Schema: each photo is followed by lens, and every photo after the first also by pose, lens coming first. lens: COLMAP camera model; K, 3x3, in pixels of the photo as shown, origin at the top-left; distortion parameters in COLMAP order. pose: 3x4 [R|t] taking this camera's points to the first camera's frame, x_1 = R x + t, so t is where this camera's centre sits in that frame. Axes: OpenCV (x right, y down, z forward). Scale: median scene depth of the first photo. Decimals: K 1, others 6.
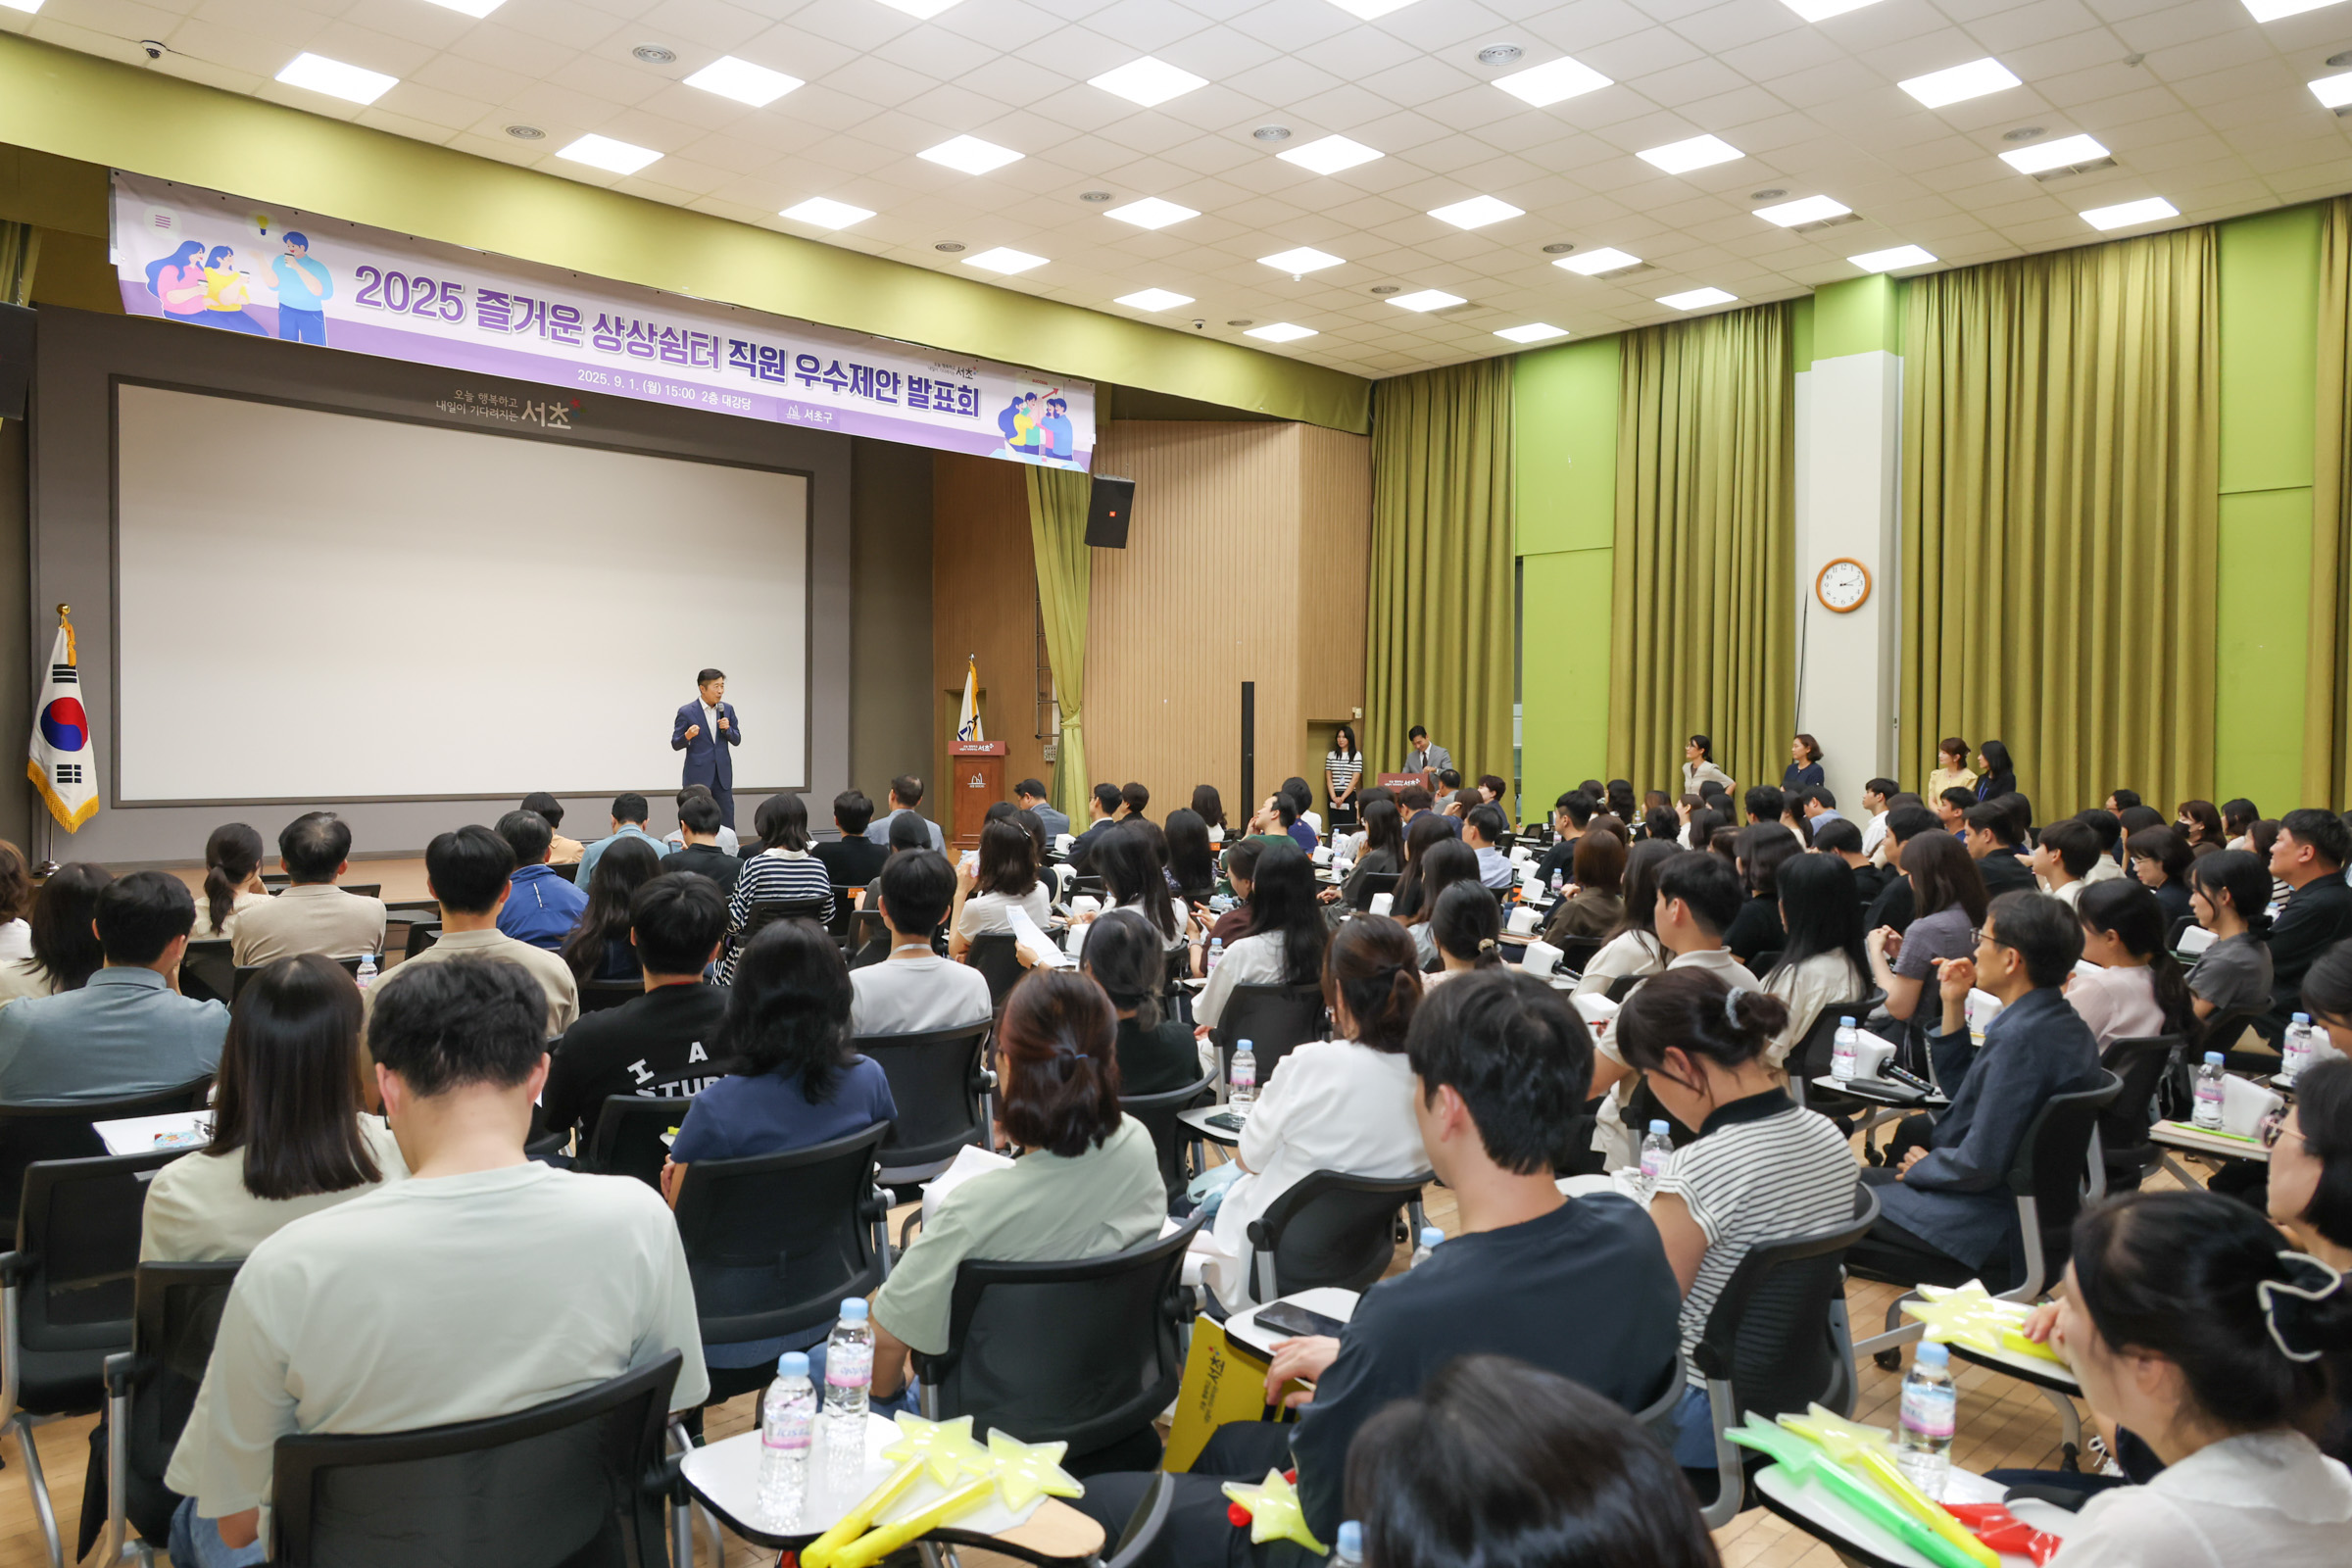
lens RADIAL K [[1575.7, 0, 1164.8], [0, 1575.7, 777.6], [0, 0, 1]] dist [-0.020795, 0.006004]
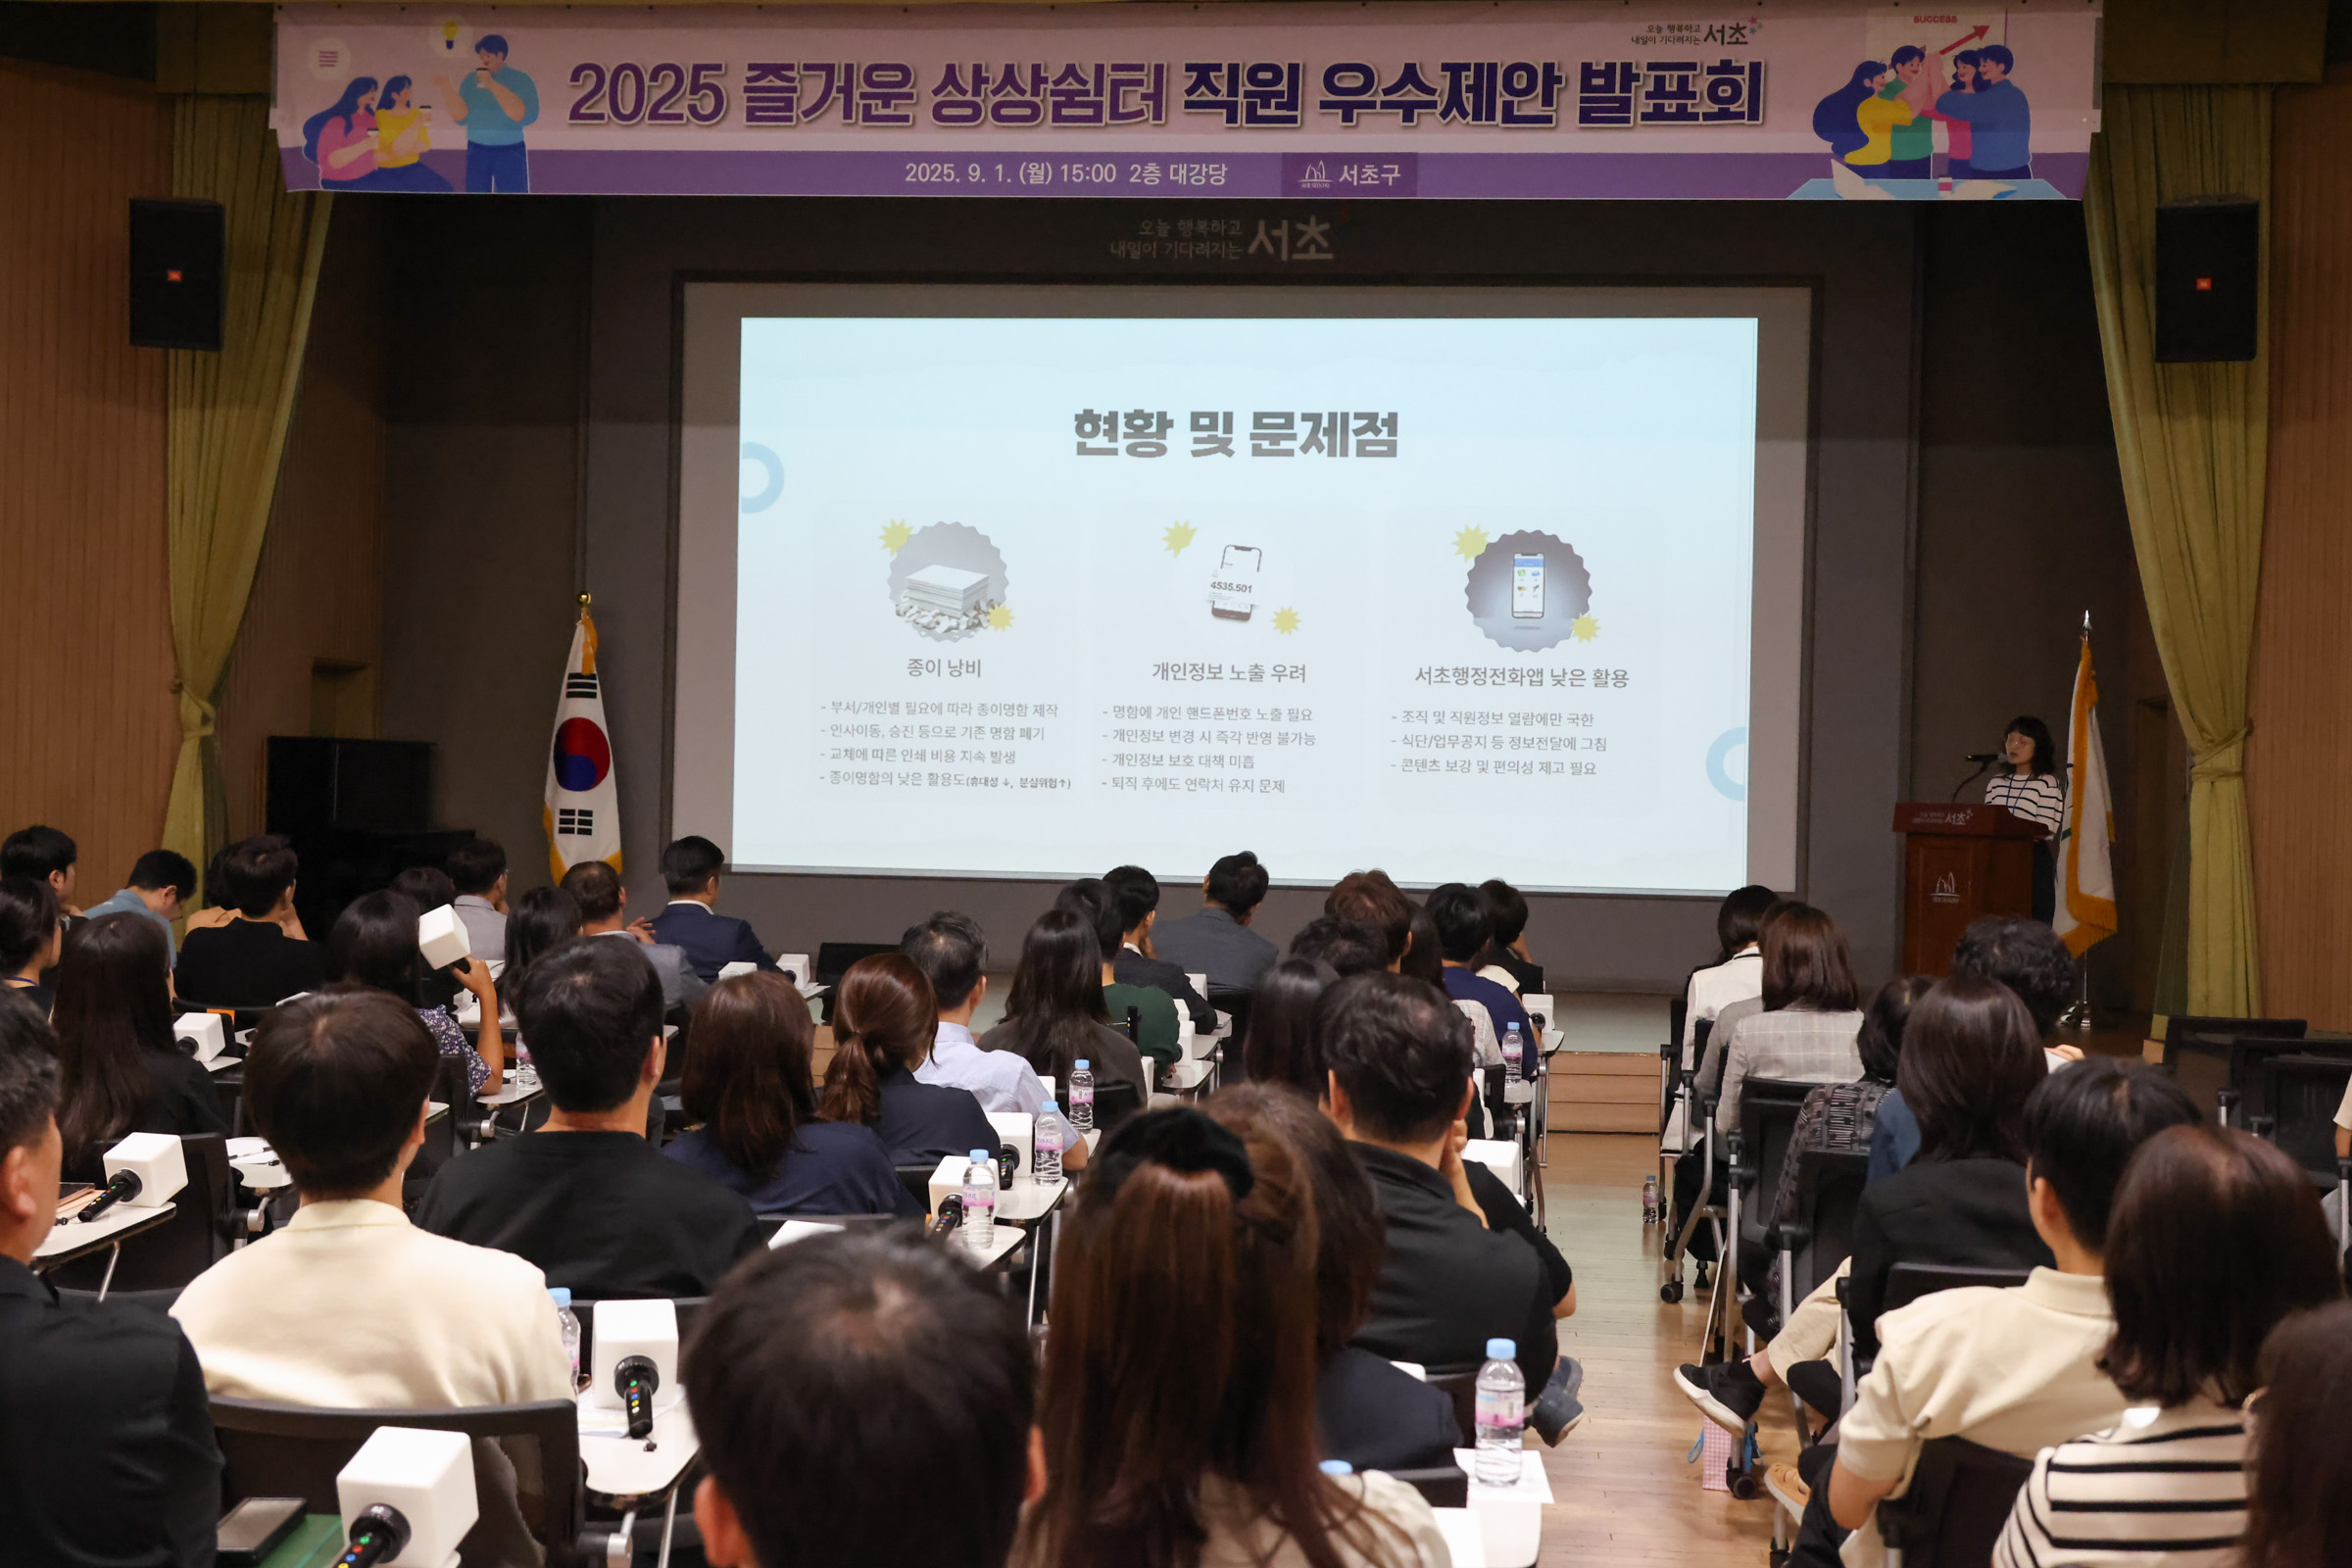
lens RADIAL K [[2858.2, 0, 1173.7], [0, 2858.2, 806.3], [0, 0, 1]] dist [0.001547, 0.000000]
pose [[0.632031, 0.012025, -0.774849, 0.512218], [-0.040008, 0.999053, -0.017129, 0.001967], [0.773909, 0.041826, 0.631914, 0.367917]]
